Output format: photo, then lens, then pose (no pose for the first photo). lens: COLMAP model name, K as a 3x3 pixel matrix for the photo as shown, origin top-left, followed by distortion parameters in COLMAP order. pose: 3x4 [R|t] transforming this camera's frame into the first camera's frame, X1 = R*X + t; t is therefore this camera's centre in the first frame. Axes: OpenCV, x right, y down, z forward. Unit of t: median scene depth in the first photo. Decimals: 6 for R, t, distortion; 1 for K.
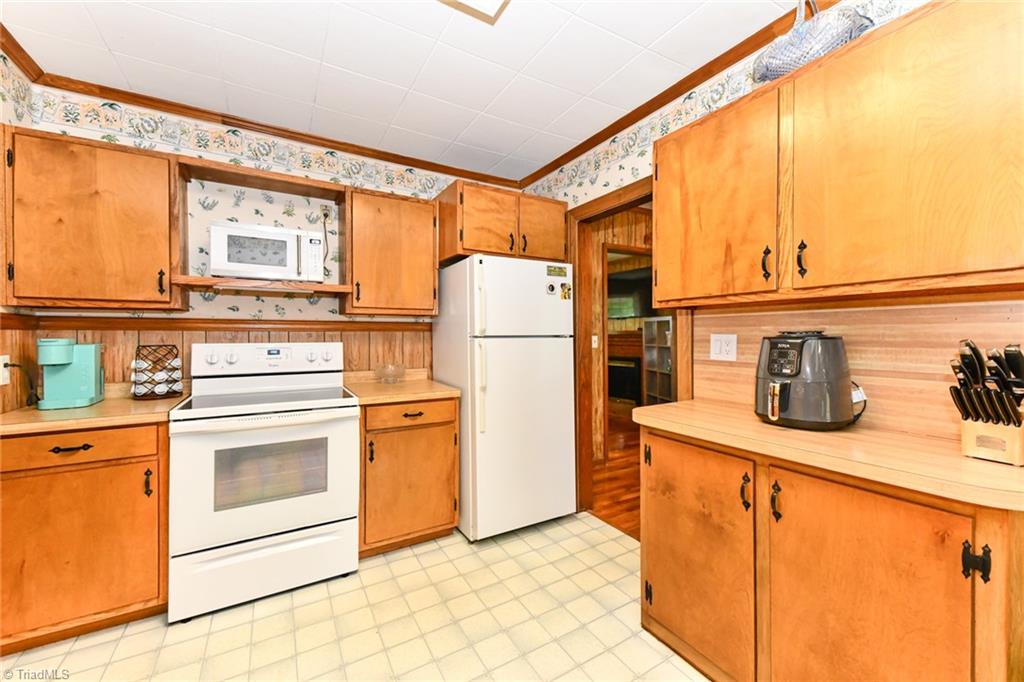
lens RADIAL K [[403.6, 0, 521.4], [0, 403.6, 338.3], [0, 0, 1]] dist [0.001709, 0.000100]
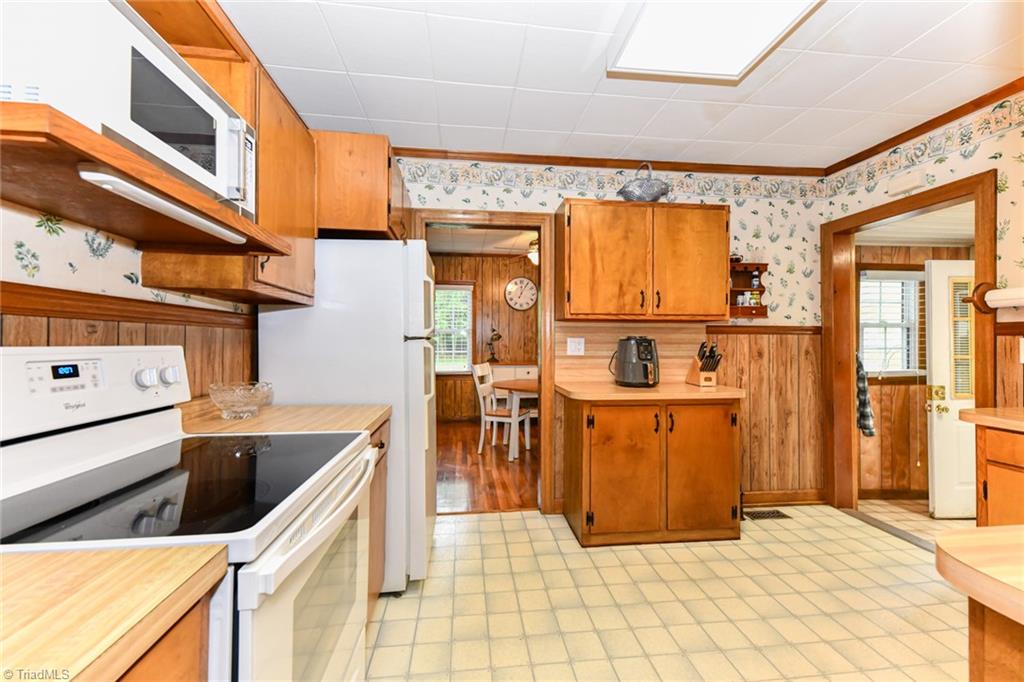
lens RADIAL K [[398.8, 0, 512.0], [0, 398.8, 341.0], [0, 0, 1]] dist [0.000792, 0.000046]
pose [[0.416737, 0.007184, 0.908998, -0.843816], [0.004864, 0.999937, -0.010133, 0.013359], [-0.909014, 0.008644, 0.416676, 0.515481]]
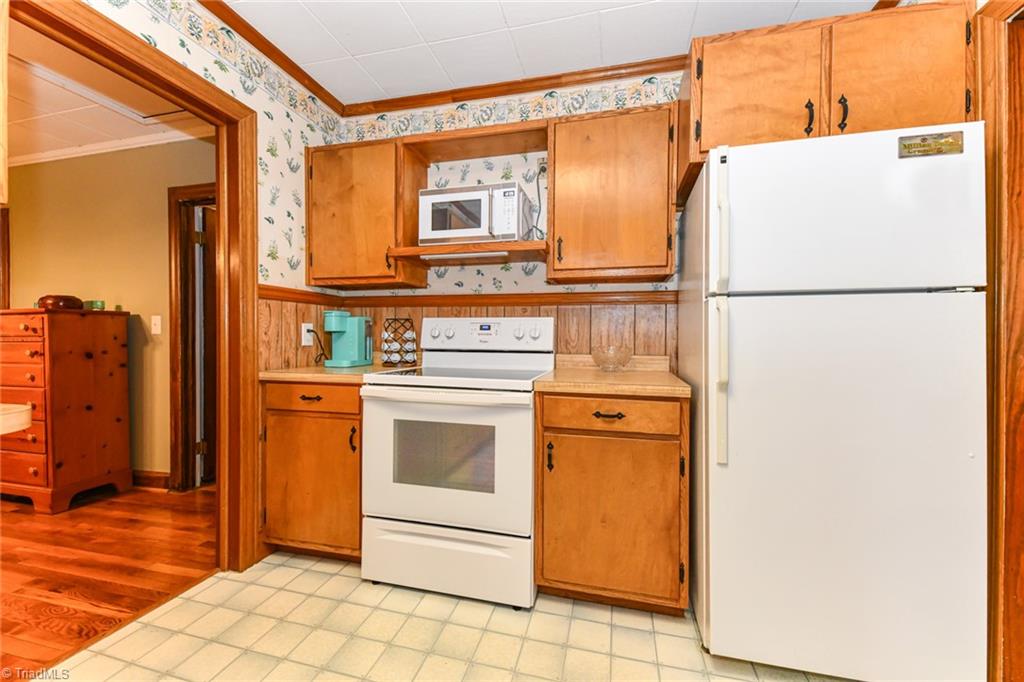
lens RADIAL K [[407.4, 0, 514.3], [0, 407.4, 342.4], [0, 0, 1]] dist [0.014157, -0.007725]
pose [[0.693525, 0.011807, -0.720336, 0.118400], [-0.013254, 0.999906, 0.003629, 0.070243], [0.720311, 0.007031, 0.693616, 0.433196]]
